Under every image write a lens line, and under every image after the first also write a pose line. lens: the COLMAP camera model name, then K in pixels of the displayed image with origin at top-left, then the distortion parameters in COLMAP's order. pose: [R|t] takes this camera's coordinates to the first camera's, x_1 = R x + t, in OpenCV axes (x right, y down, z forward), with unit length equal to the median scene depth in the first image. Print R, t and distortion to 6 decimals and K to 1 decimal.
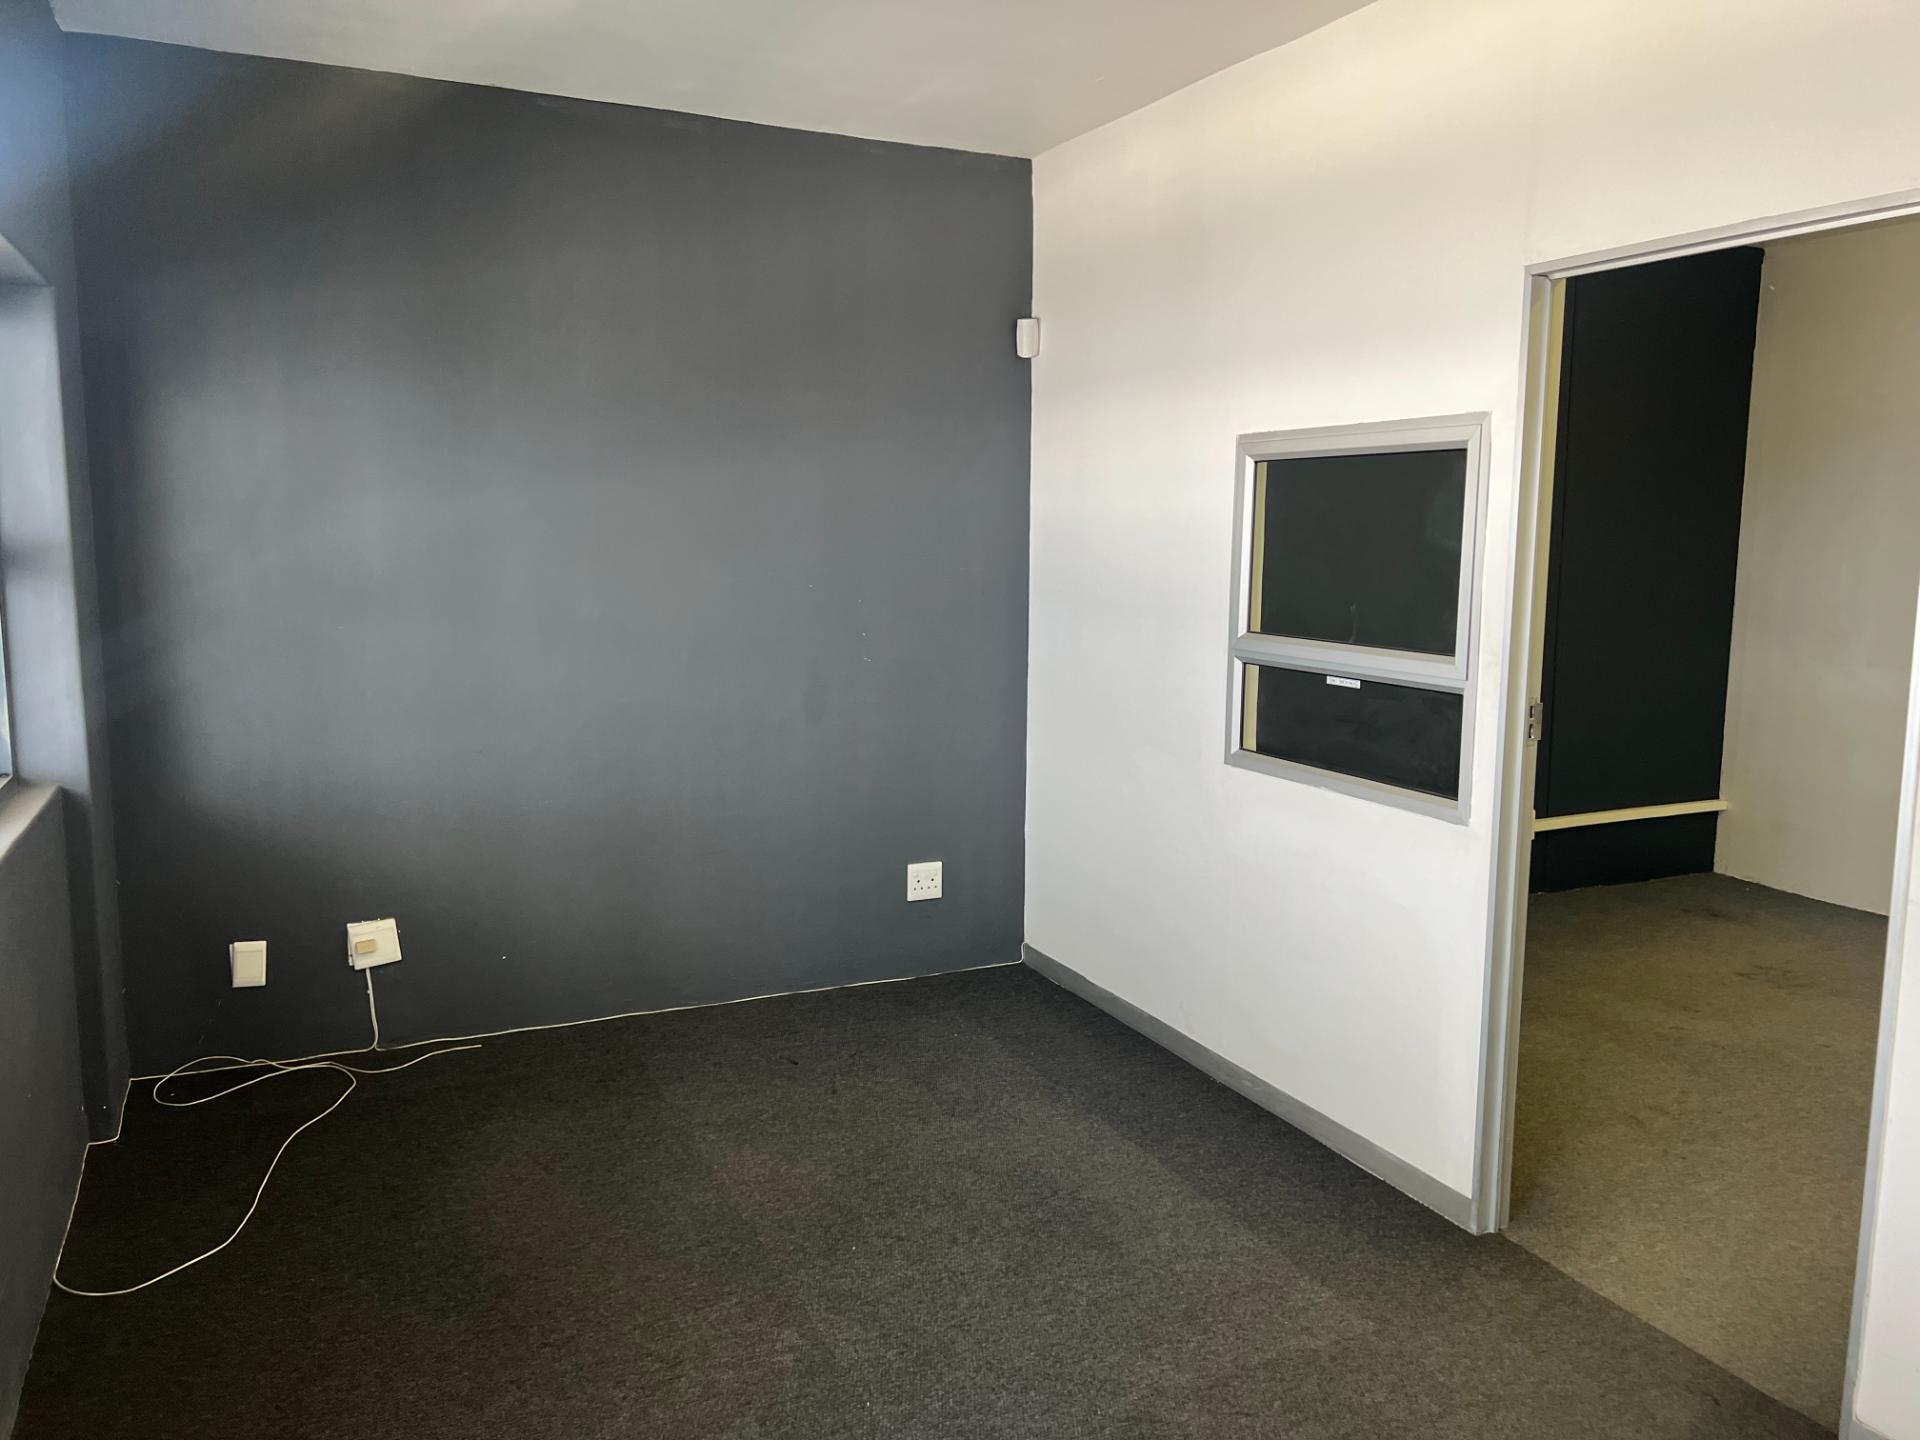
lens RADIAL K [[1479.7, 0, 958.9], [0, 1479.7, 716.0], [0, 0, 1]] dist [0.035373, -0.036940]
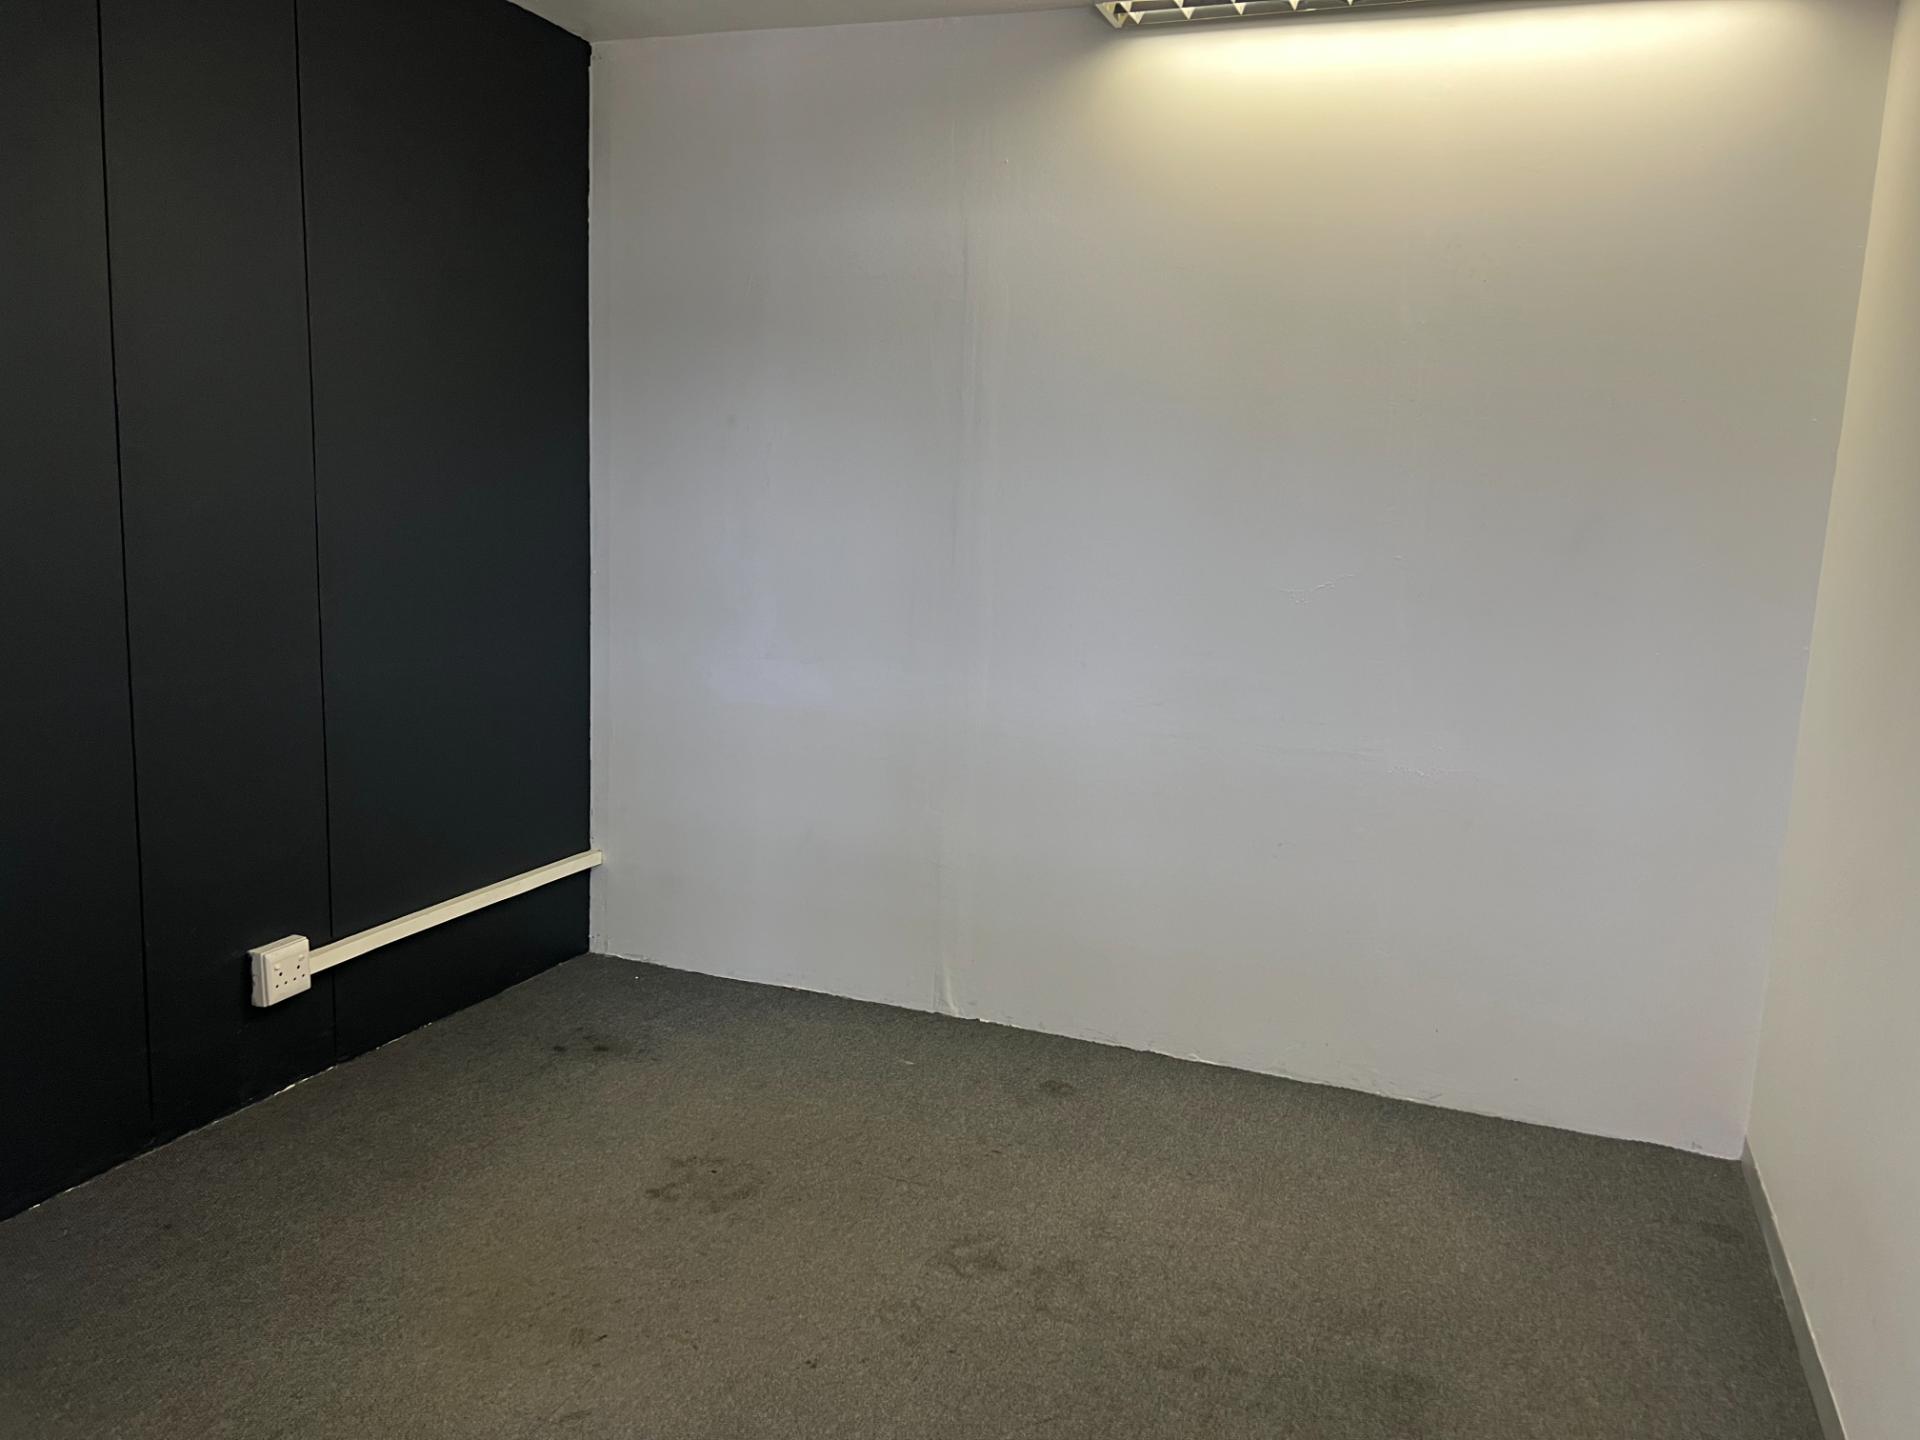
lens RADIAL K [[1429.6, 0, 959.0], [0, 1429.6, 720.6], [0, 0, 1]] dist [0.014368, -0.022762]
pose [[0.730981, -0.090918, 0.676314, 0.207396], [0.047191, 0.995447, 0.082814, -0.052946], [-0.680764, -0.028620, 0.731944, 0.430575]]
